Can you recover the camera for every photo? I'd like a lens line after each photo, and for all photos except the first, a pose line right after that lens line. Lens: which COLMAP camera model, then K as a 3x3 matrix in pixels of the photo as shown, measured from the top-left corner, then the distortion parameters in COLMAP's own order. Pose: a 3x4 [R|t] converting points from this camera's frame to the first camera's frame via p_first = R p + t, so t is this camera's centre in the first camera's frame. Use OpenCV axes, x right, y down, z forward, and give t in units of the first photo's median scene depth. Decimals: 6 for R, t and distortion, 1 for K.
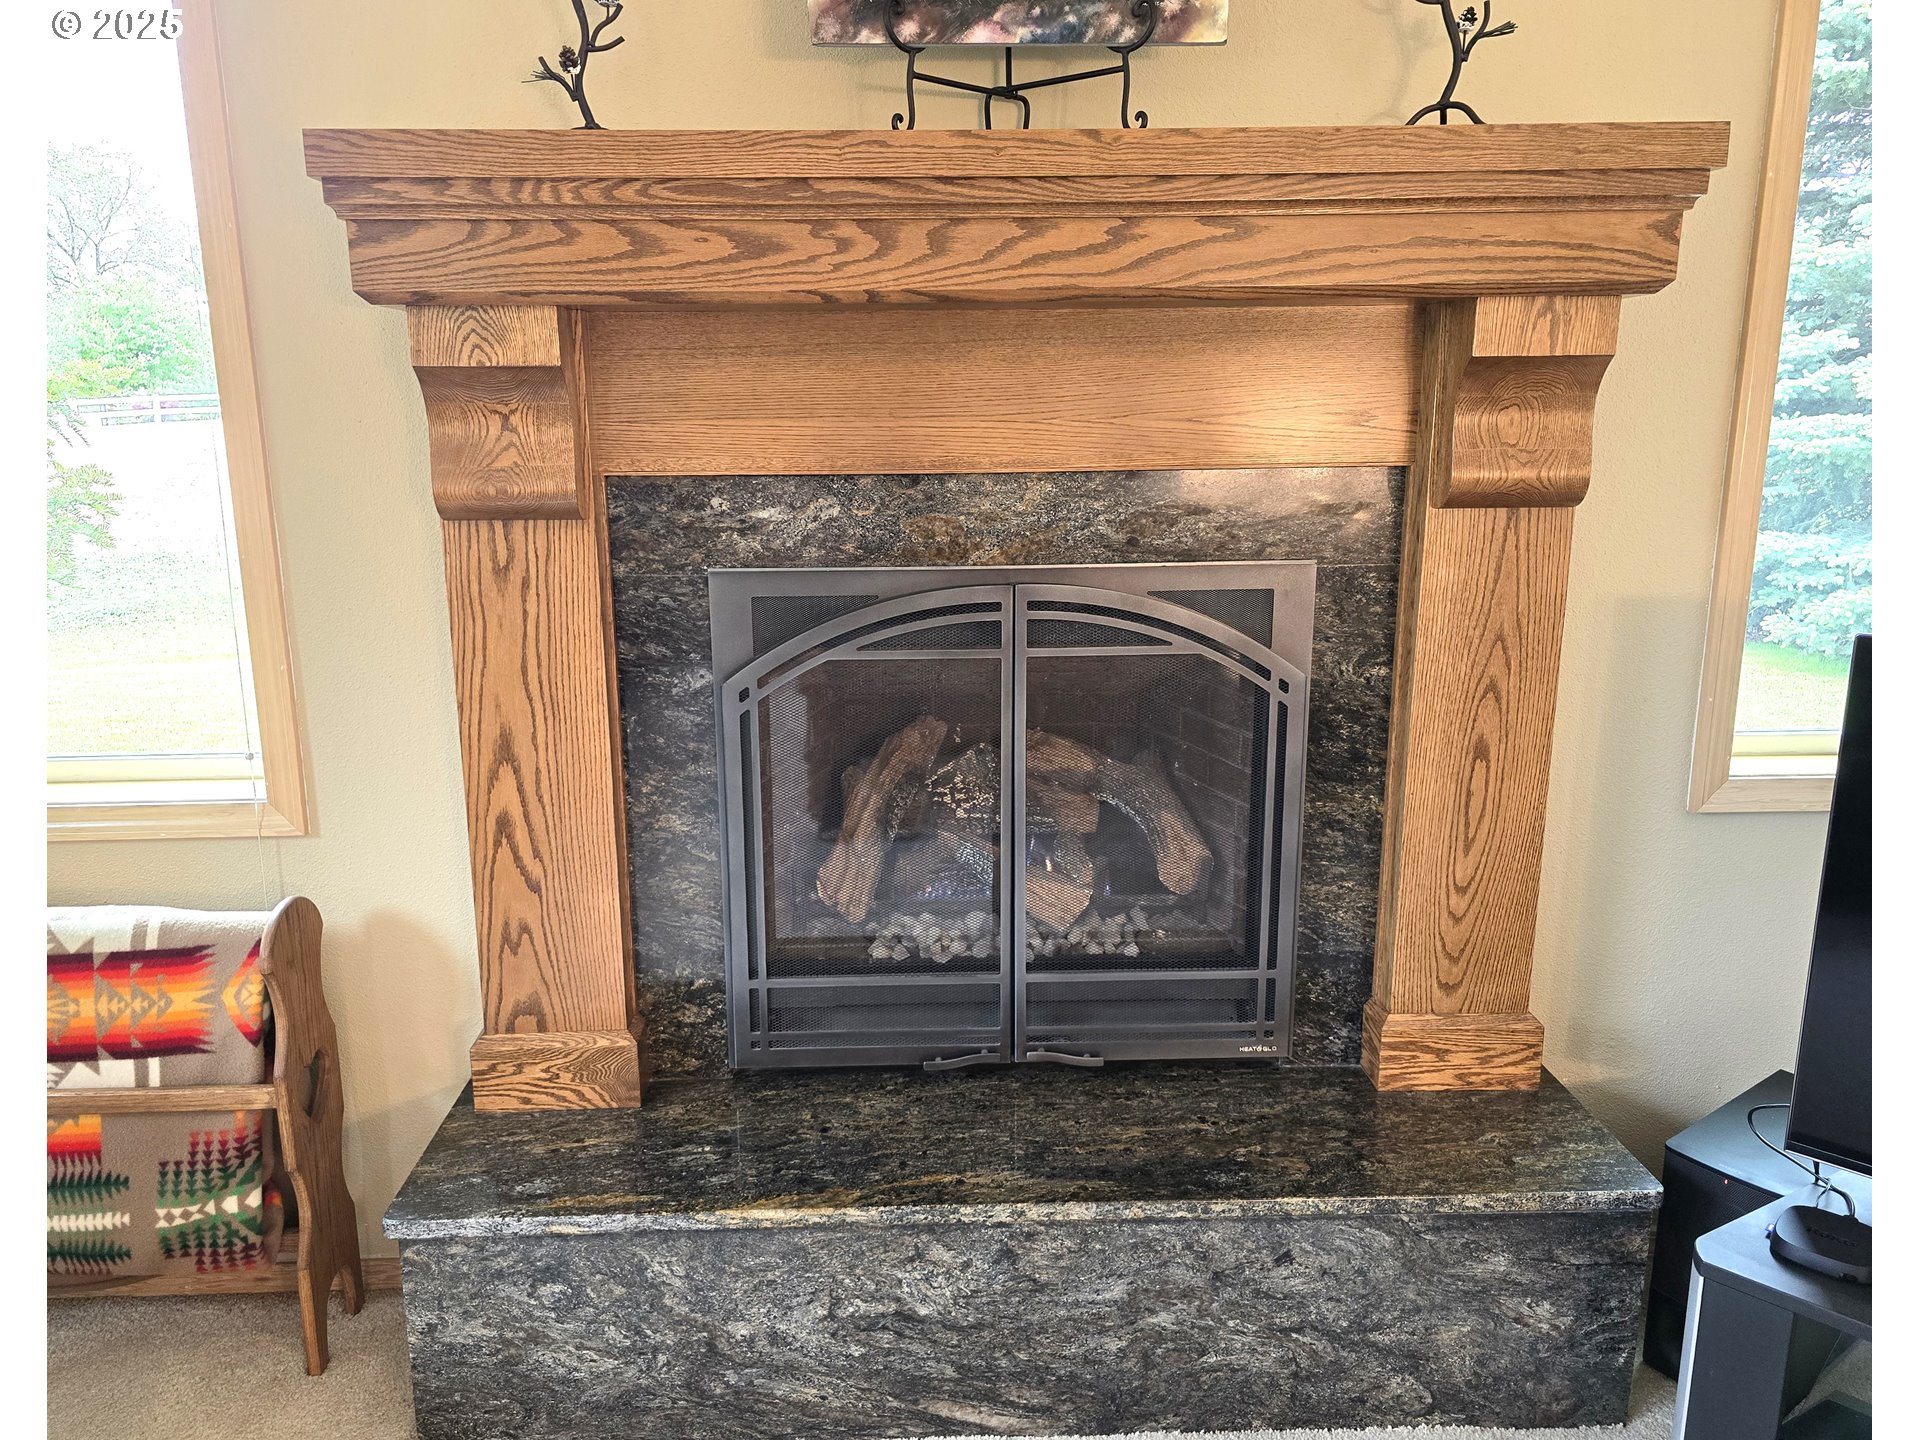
lens RADIAL K [[1349.0, 0, 940.6], [0, 1349.0, 706.6], [0, 0, 1]] dist [0.032536, -0.031040]
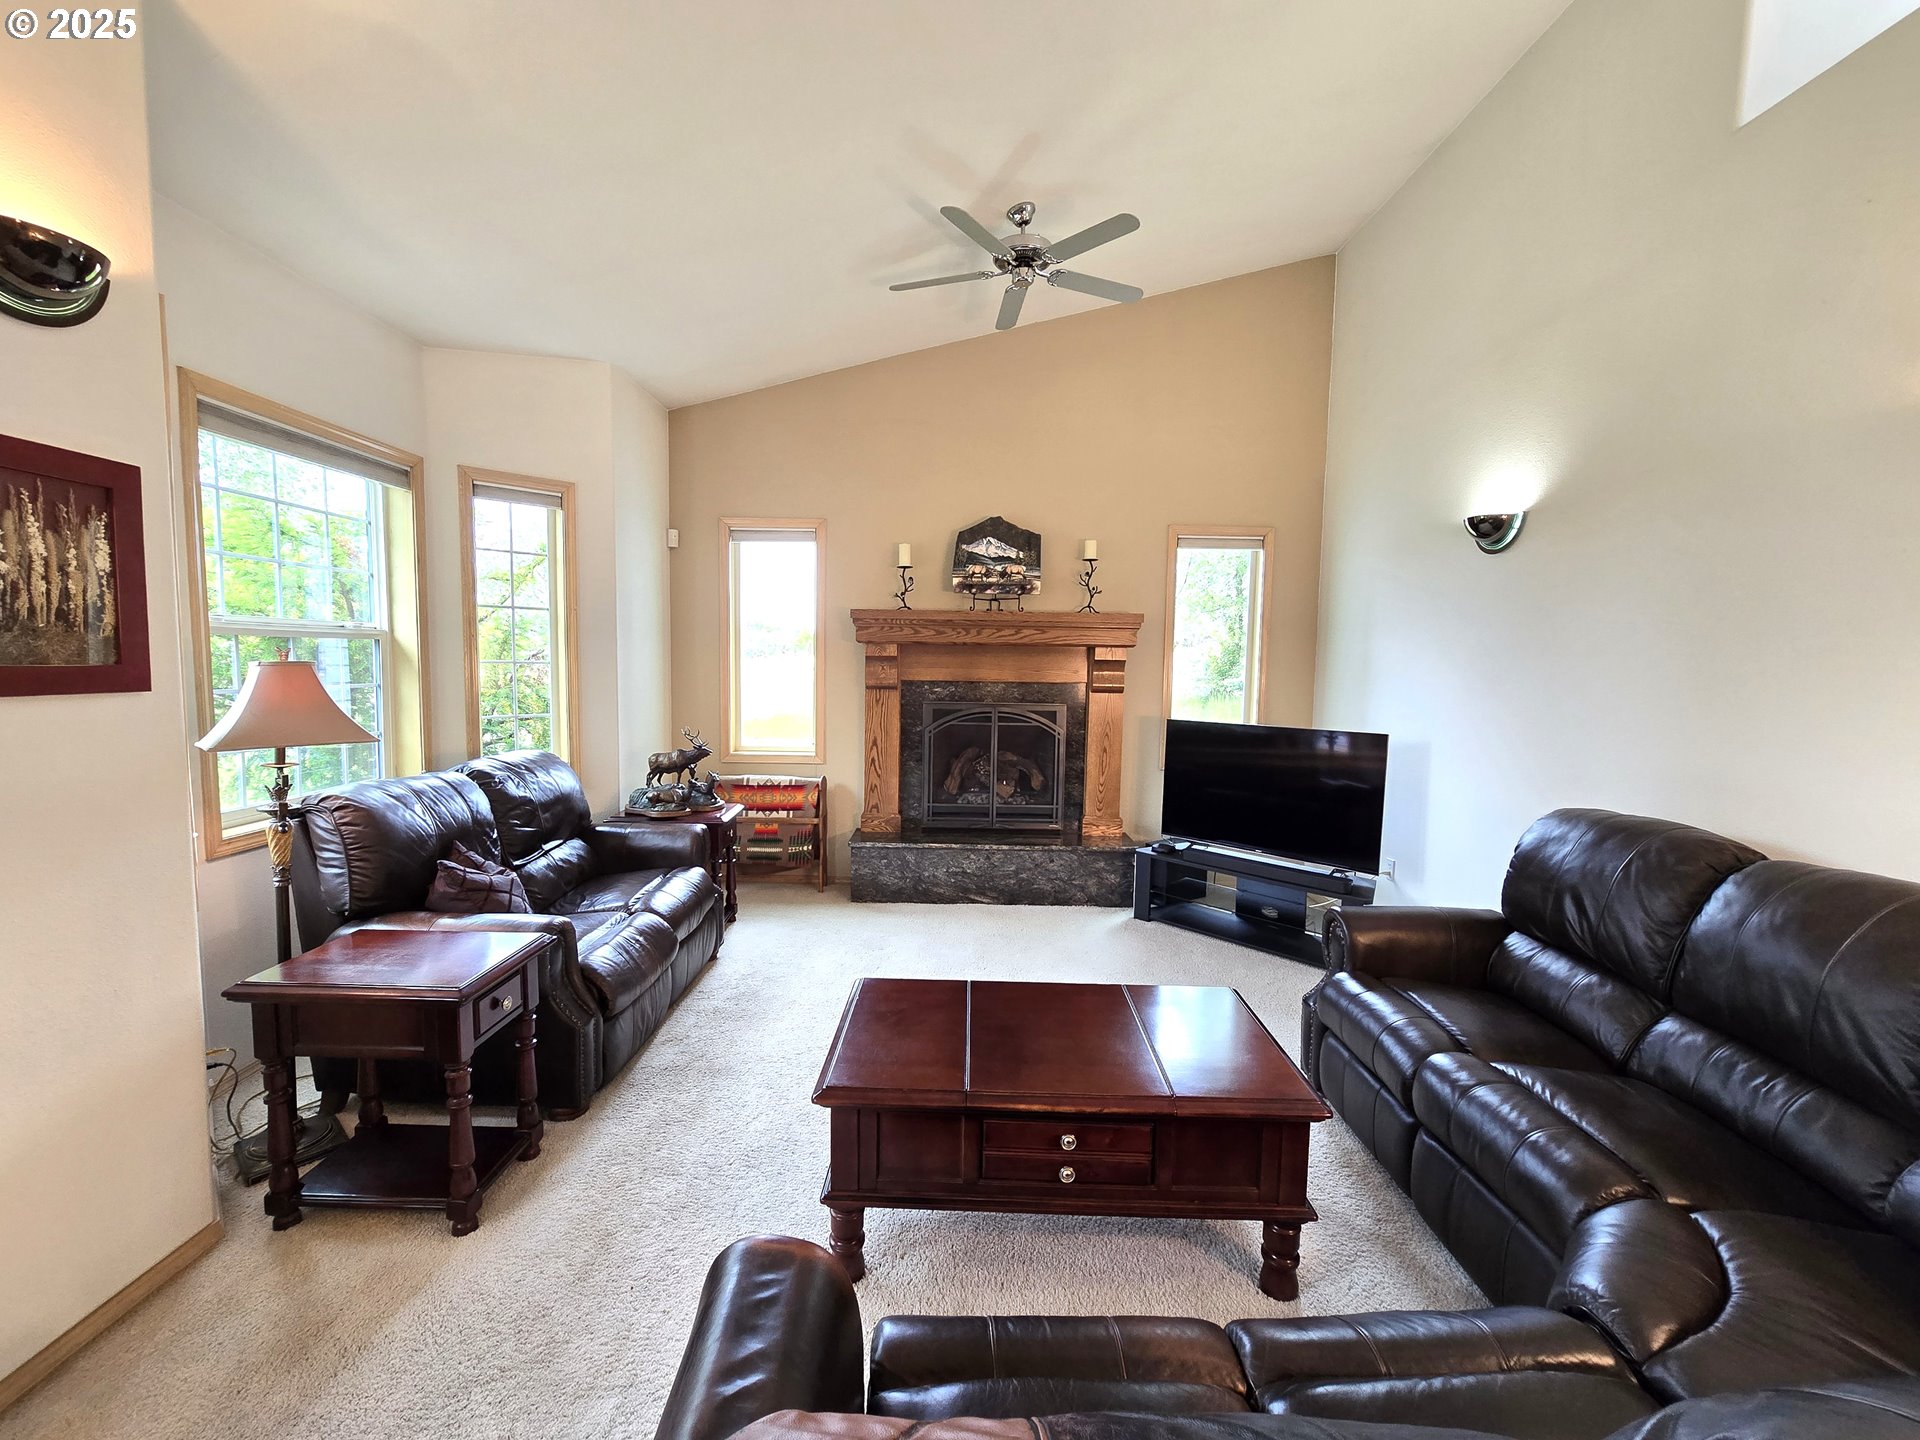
lens RADIAL K [[776.7, 0, 968.6], [0, 776.7, 727.4], [0, 0, 1]] dist [-0.000195, 0.000753]
pose [[0.999338, 0.027901, -0.023358, 0.031964], [-0.030702, 0.991078, -0.129697, 0.305988], [0.019531, 0.130328, 0.991279, -1.495177]]
